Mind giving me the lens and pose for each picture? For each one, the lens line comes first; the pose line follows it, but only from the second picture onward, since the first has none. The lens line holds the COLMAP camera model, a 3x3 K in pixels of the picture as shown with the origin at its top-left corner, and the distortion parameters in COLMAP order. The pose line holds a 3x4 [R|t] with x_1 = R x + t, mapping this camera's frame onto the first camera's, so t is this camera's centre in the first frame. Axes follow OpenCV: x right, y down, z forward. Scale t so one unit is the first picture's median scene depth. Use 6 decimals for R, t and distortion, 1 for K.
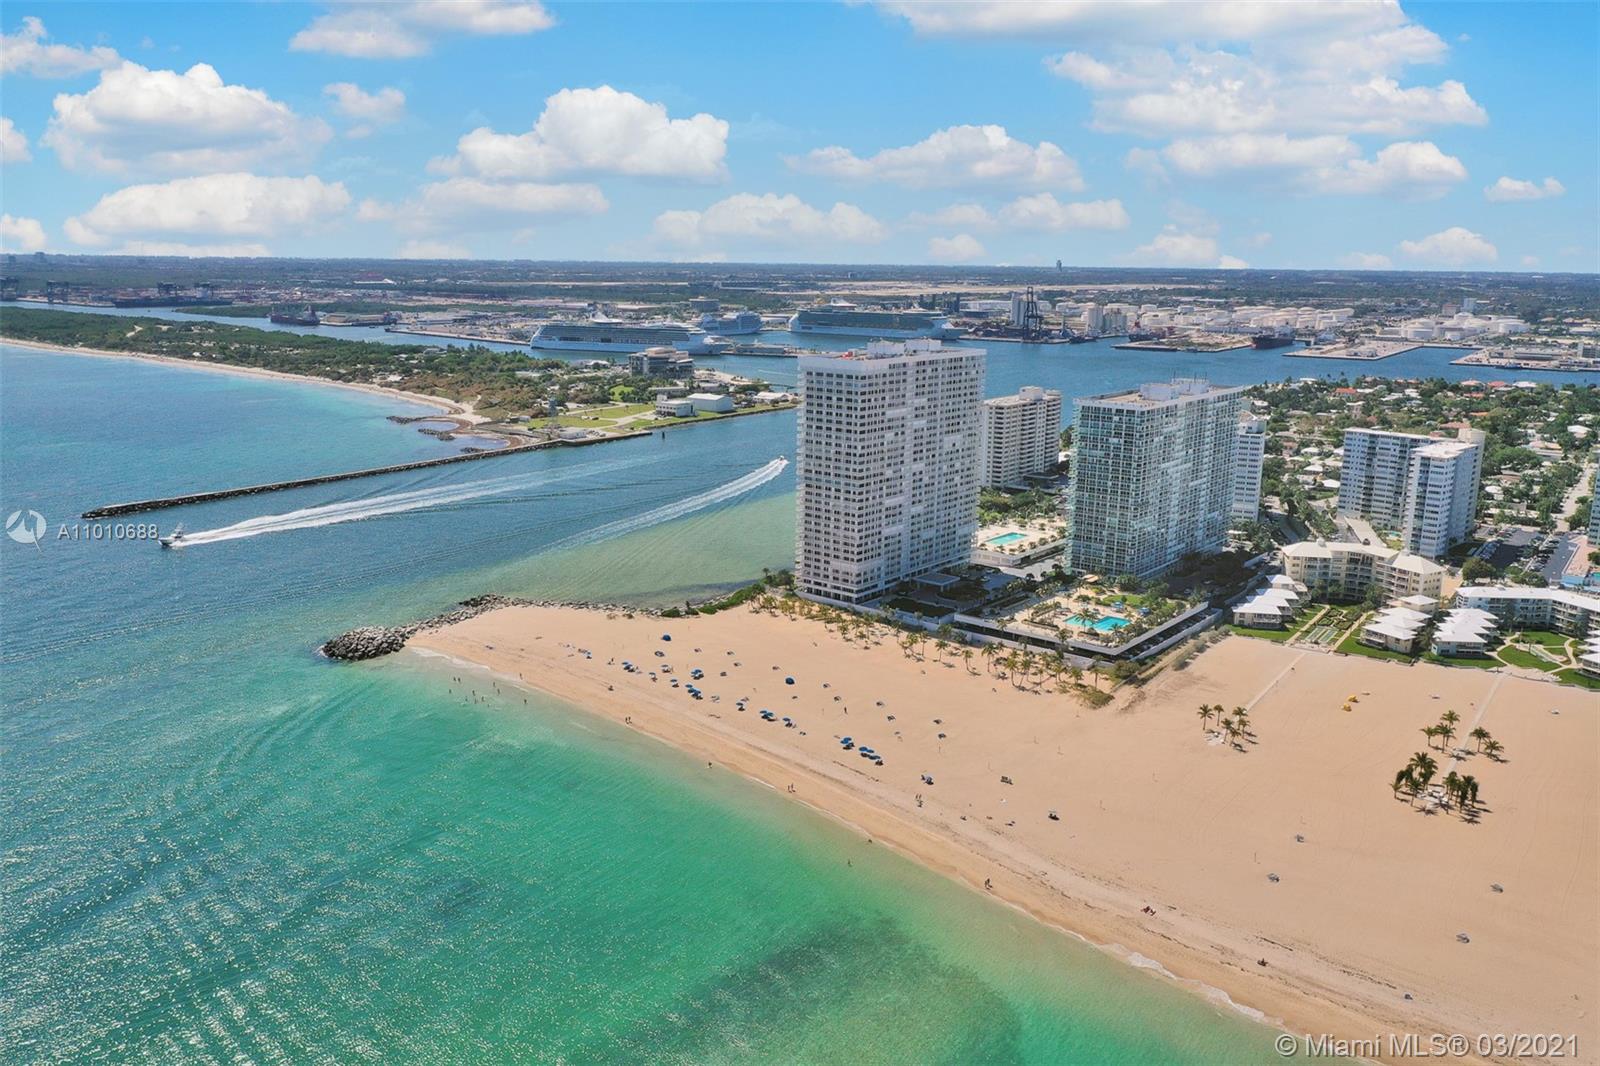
lens RADIAL K [[1261.4, 0, 804.3], [0, 1261.4, 544.8], [0, 0, 1]] dist [-0.005422, -0.006457]
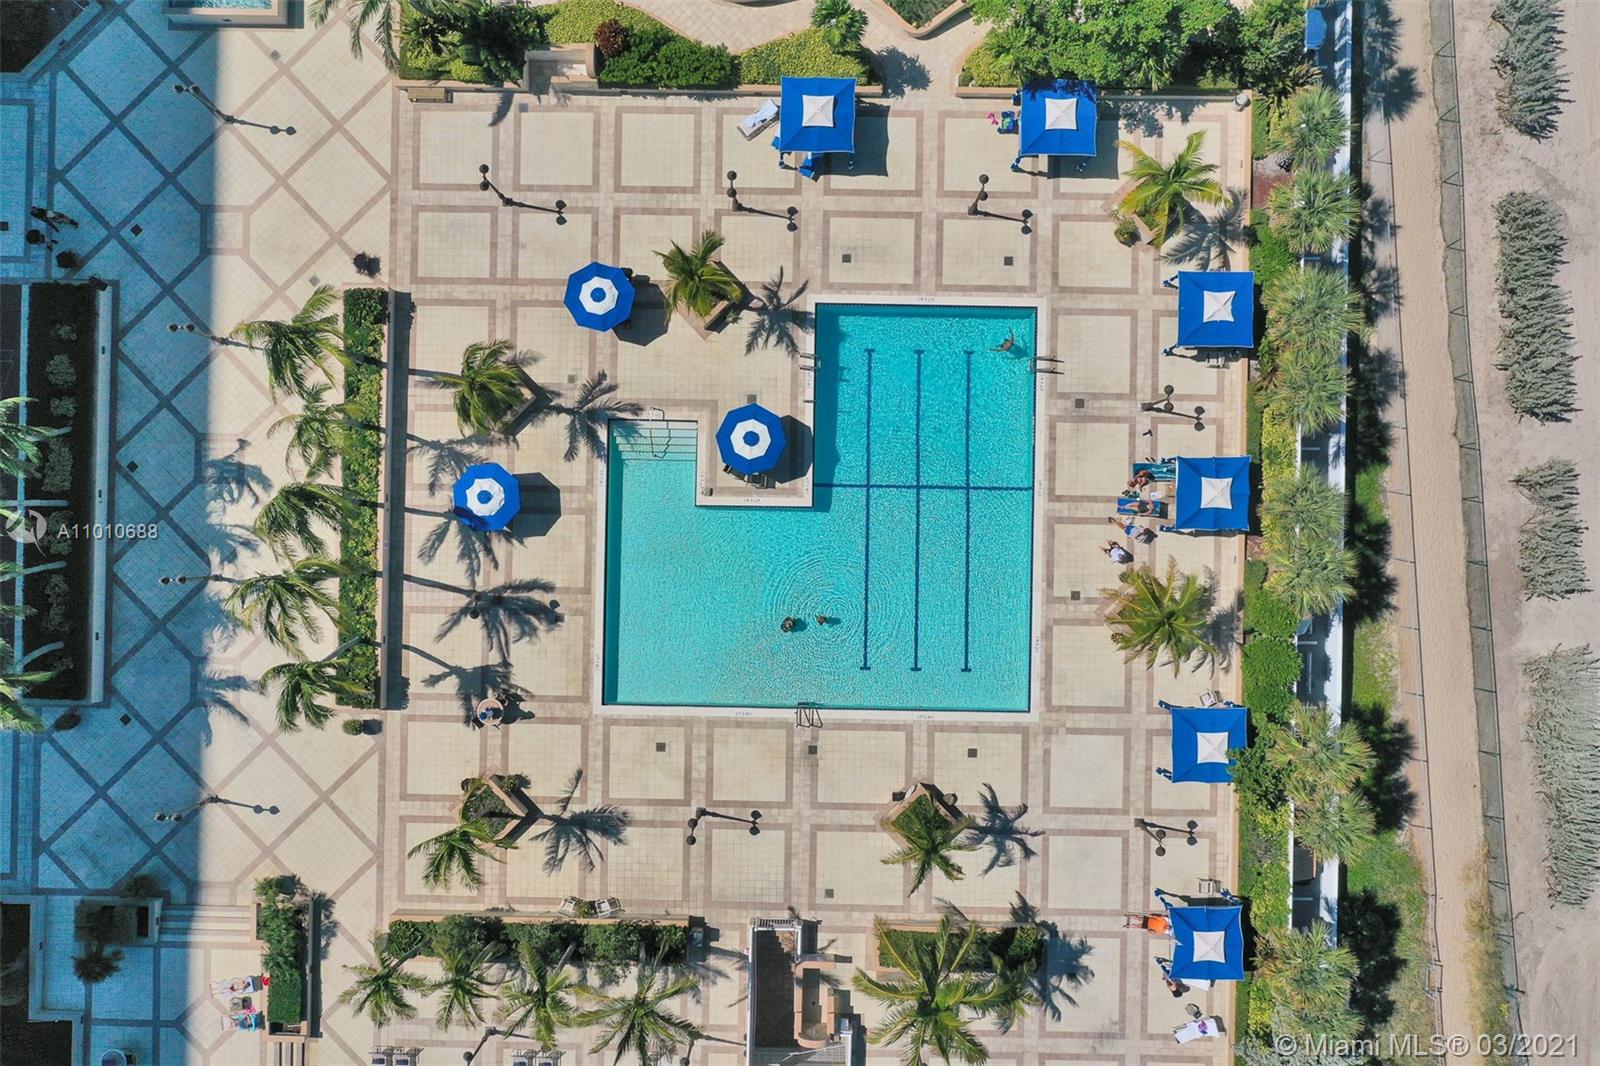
lens RADIAL K [[1261.4, 0, 808.1], [0, 1261.4, 524.6], [0, 0, 1]] dist [-0.005422, -0.006457]
pose [[0.786428, -0.617481, -0.015762, 0.209491], [0.150107, 0.166300, 0.974583, -0.055919], [-0.599166, -0.768805, 0.223471, 0.875865]]
